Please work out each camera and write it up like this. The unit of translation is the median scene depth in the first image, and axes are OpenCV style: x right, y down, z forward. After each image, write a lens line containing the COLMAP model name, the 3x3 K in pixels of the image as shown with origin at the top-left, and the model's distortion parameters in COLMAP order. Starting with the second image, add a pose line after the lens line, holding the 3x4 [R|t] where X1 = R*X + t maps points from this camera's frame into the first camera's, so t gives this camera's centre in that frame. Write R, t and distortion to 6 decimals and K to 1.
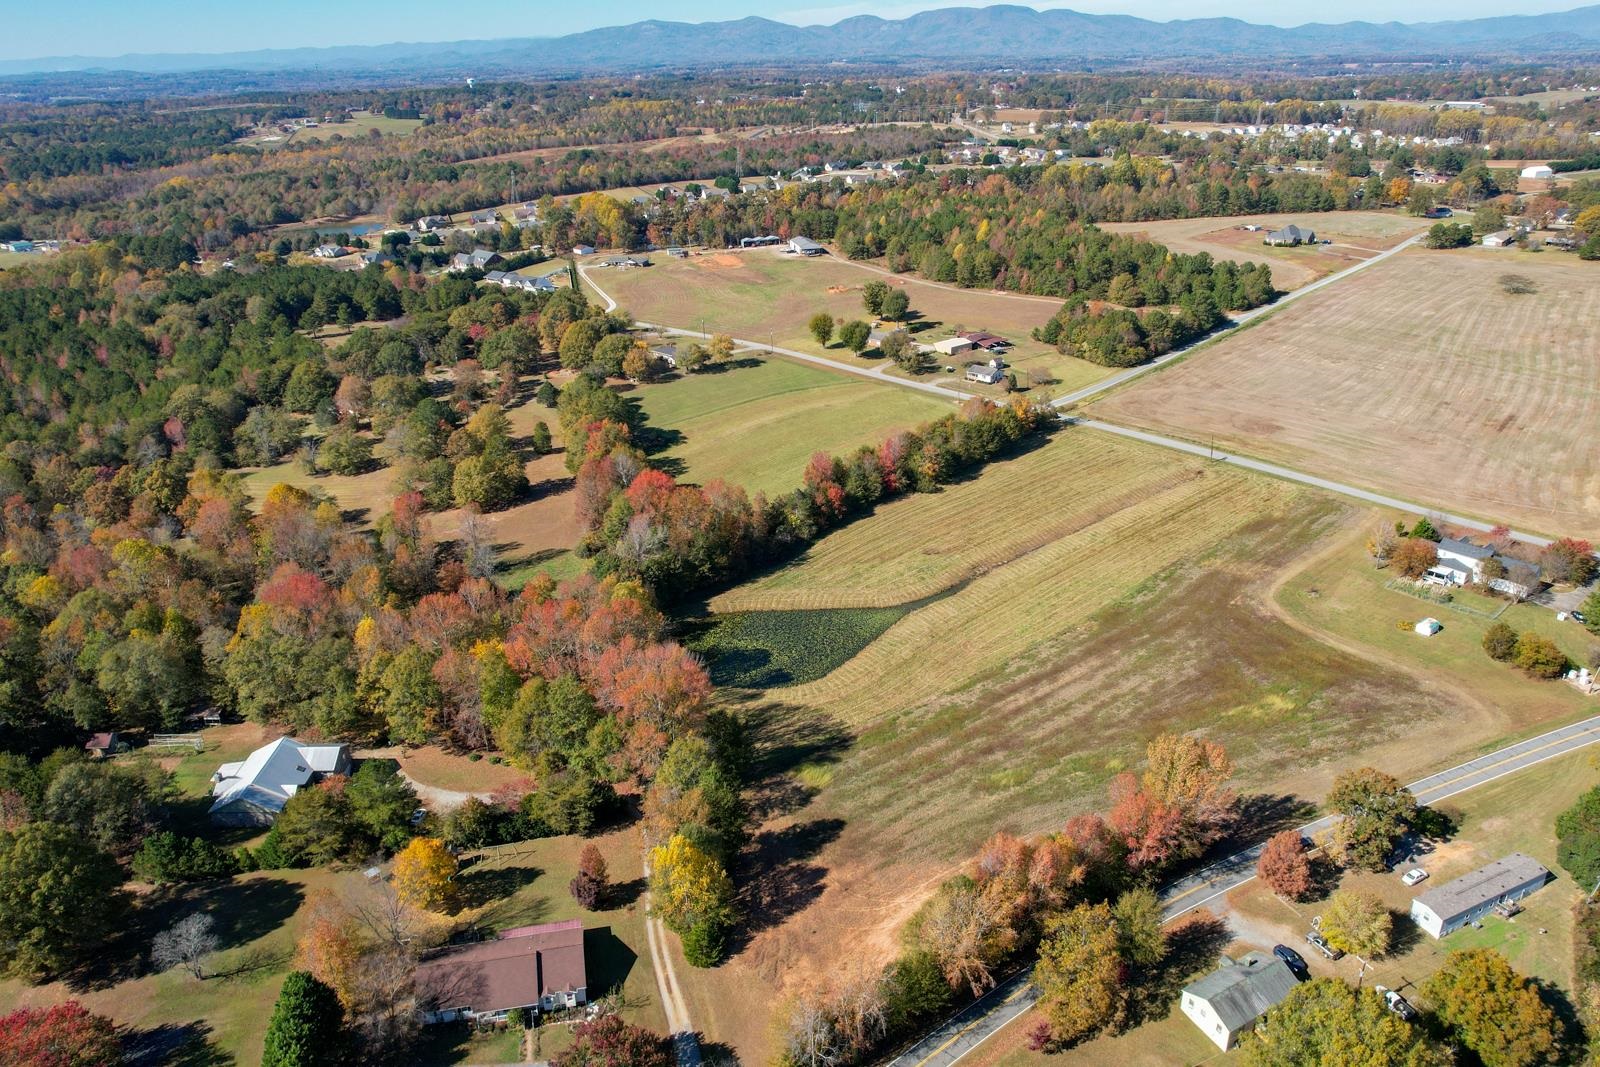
lens RADIAL K [[1127.1, 0, 787.2], [0, 1127.1, 534.8], [0, 0, 1]] dist [-0.078392, 0.063537]
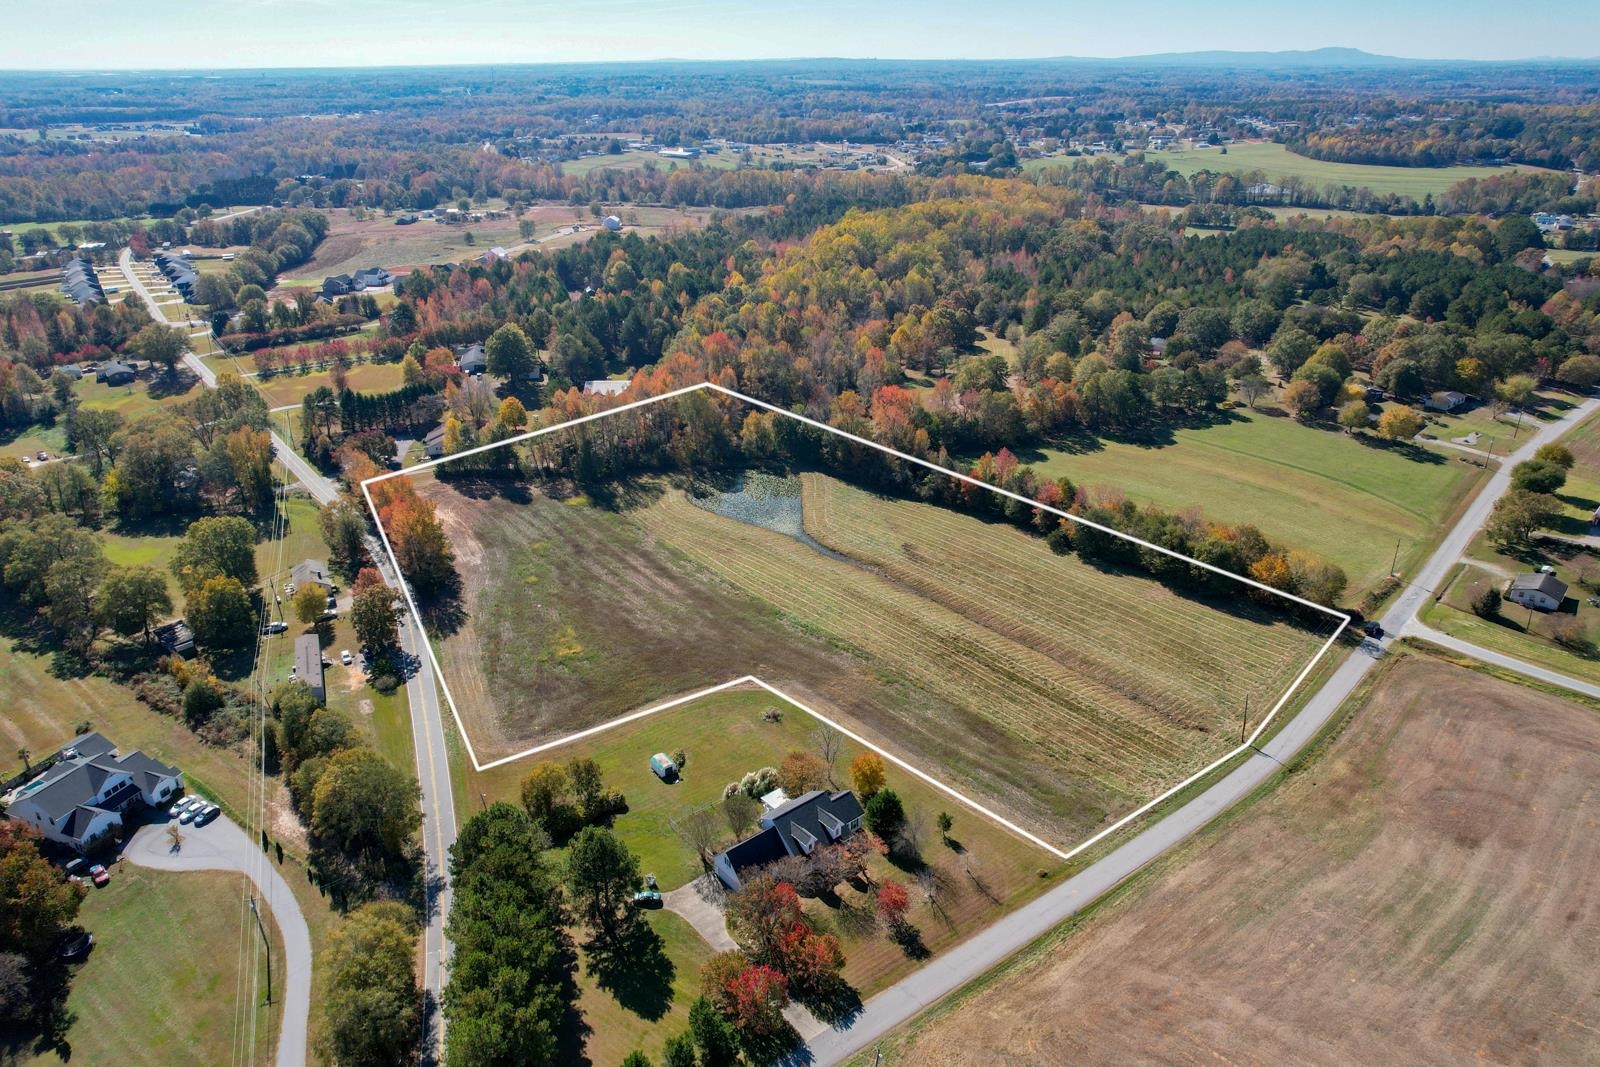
lens RADIAL K [[1068.8, 0, 800.0], [0, 1068.8, 533.5], [0, 0, 1]] dist [-0.080166, 0.067257]
pose [[-0.002311, 0.441044, -0.897483, 1.136887], [-0.397707, 0.823048, 0.405489, -0.400616], [0.917509, 0.357872, 0.173504, 0.818894]]
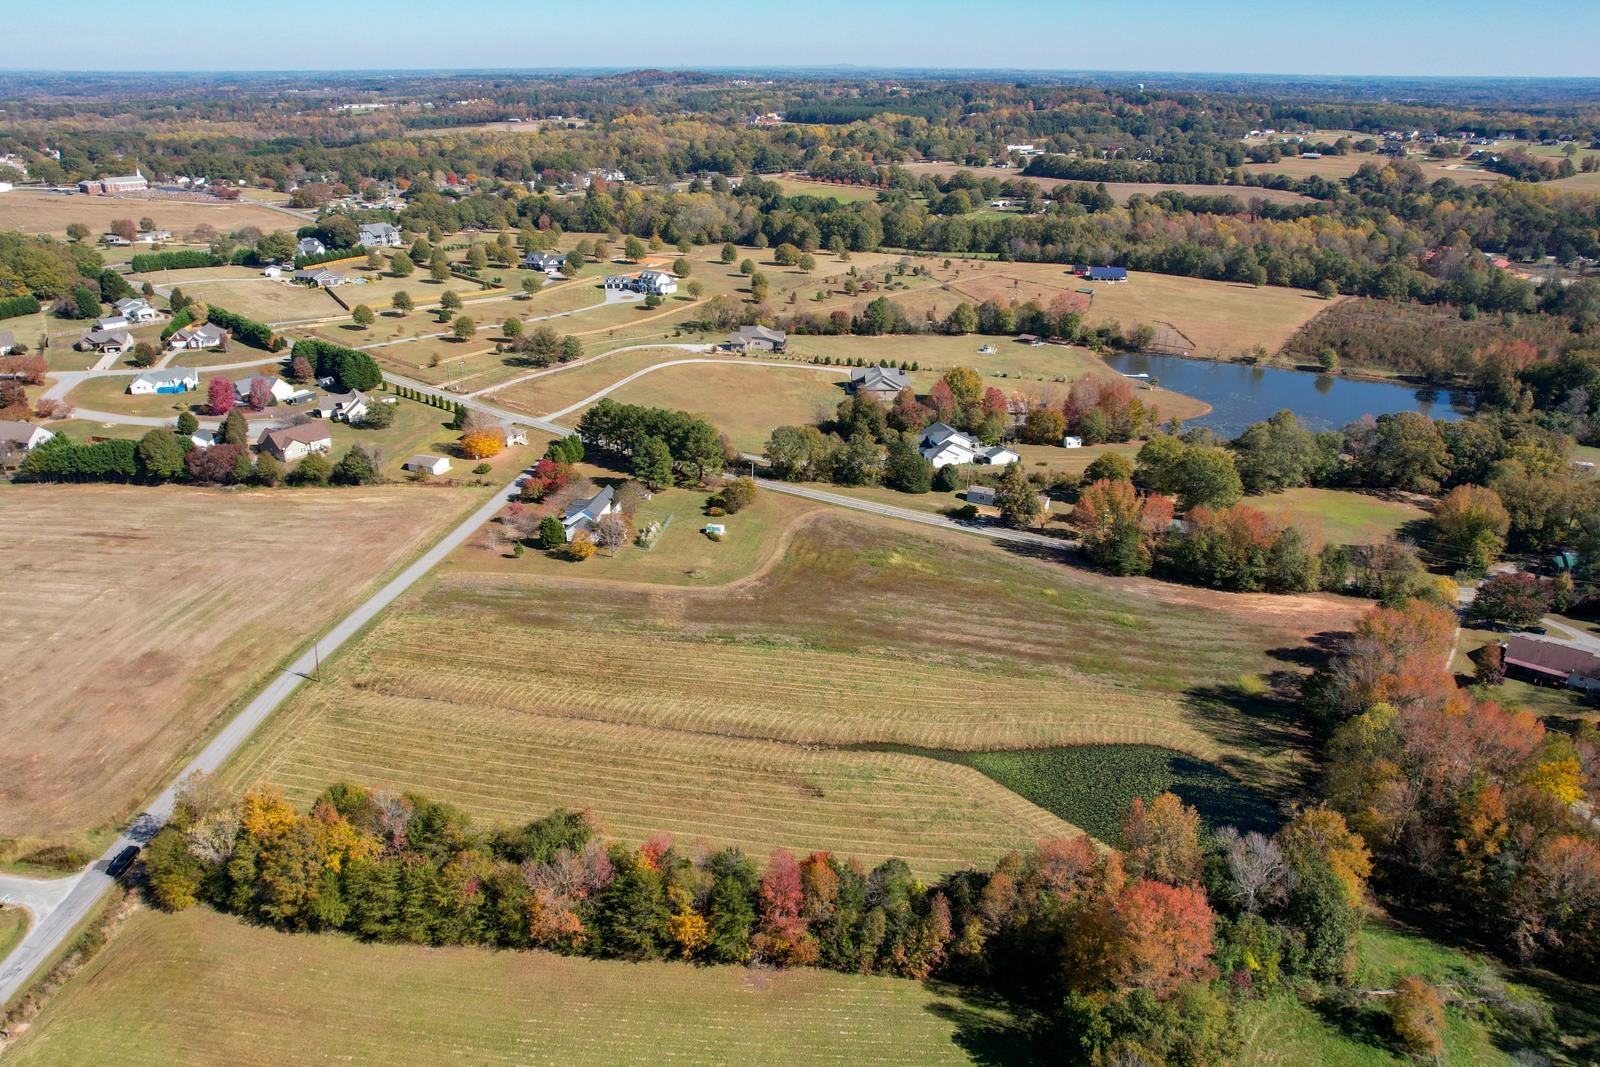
lens RADIAL K [[1127.1, 0, 787.2], [0, 1127.1, 534.8], [0, 0, 1]] dist [-0.078392, 0.063537]
pose [[-0.642089, -0.274164, 0.715930, -0.355603], [0.322997, 0.750189, 0.576966, -0.572200], [-0.695266, 0.601707, -0.393134, 1.332062]]
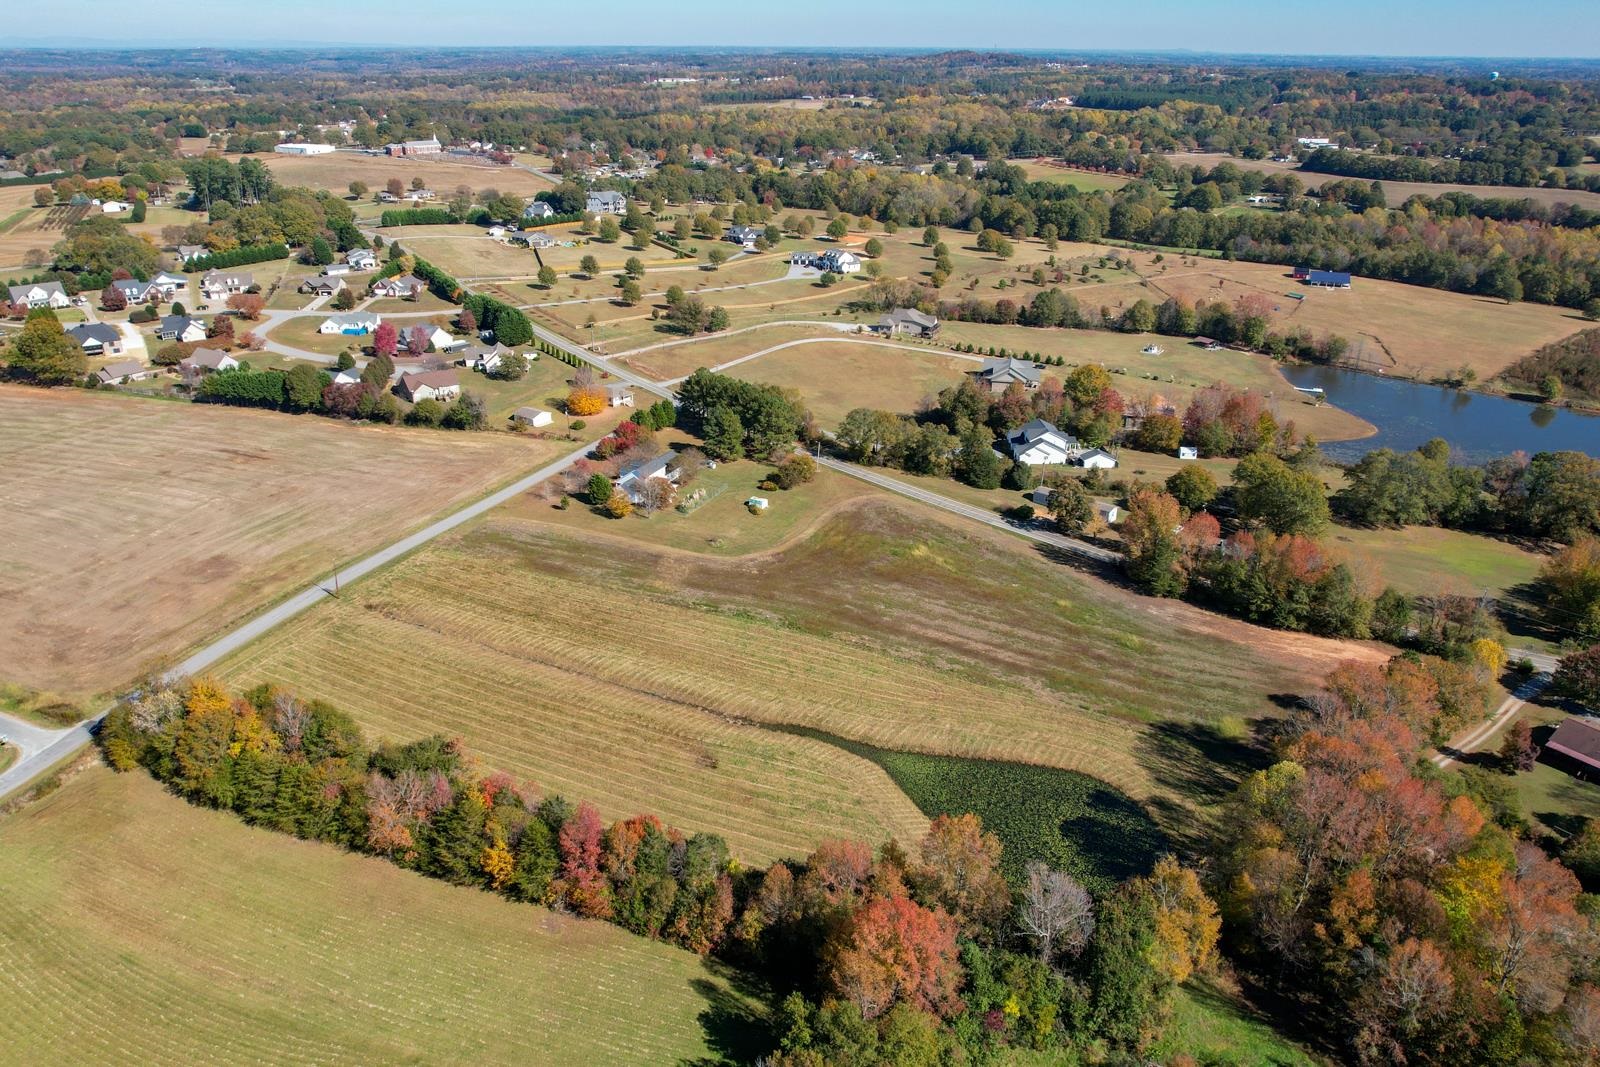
lens RADIAL K [[1127.1, 0, 787.2], [0, 1127.1, 534.8], [0, 0, 1]] dist [-0.078392, 0.063537]
pose [[-0.417554, -0.343733, 0.841128, -0.490578], [0.371684, 0.780089, 0.503301, -0.484525], [-0.829156, 0.522790, -0.197970, 1.147274]]
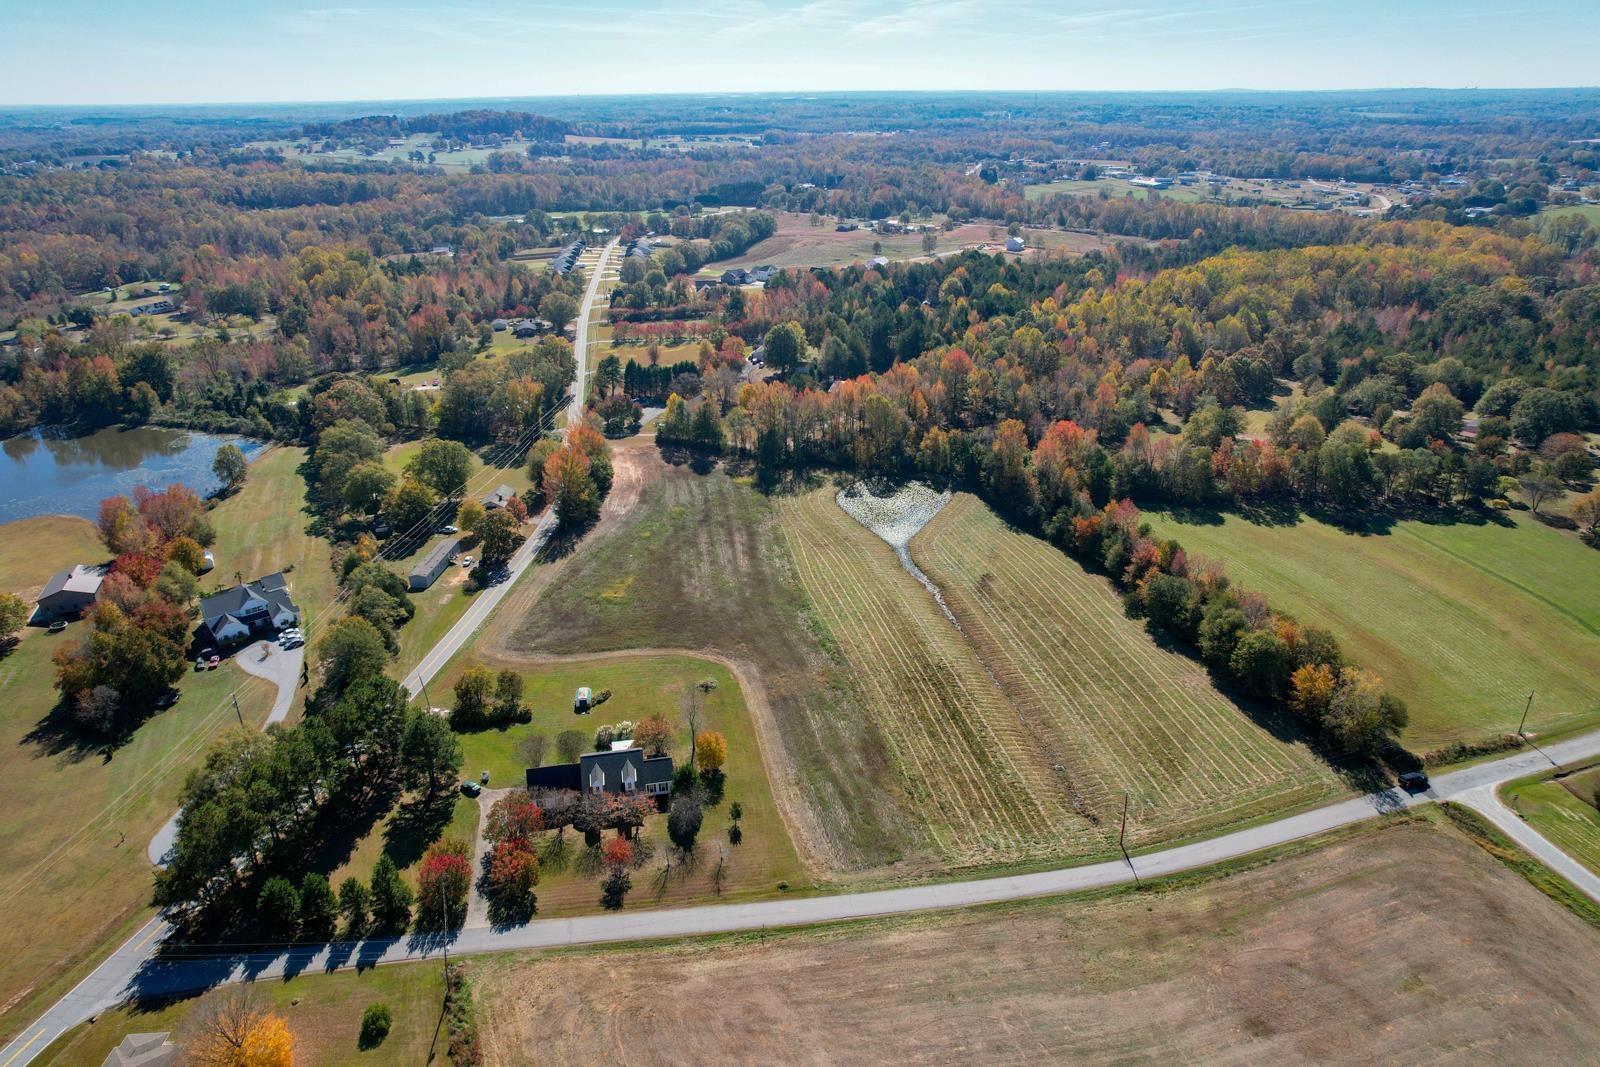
lens RADIAL K [[1026.5, 0, 800.0], [0, 1026.5, 533.5], [0, 0, 1]] dist [-0.067726, 0.050101]
pose [[-0.477811, 0.386044, -0.789092, 1.058004], [-0.331225, 0.752795, 0.568850, -0.557572], [0.813626, 0.533170, -0.231826, 1.185095]]
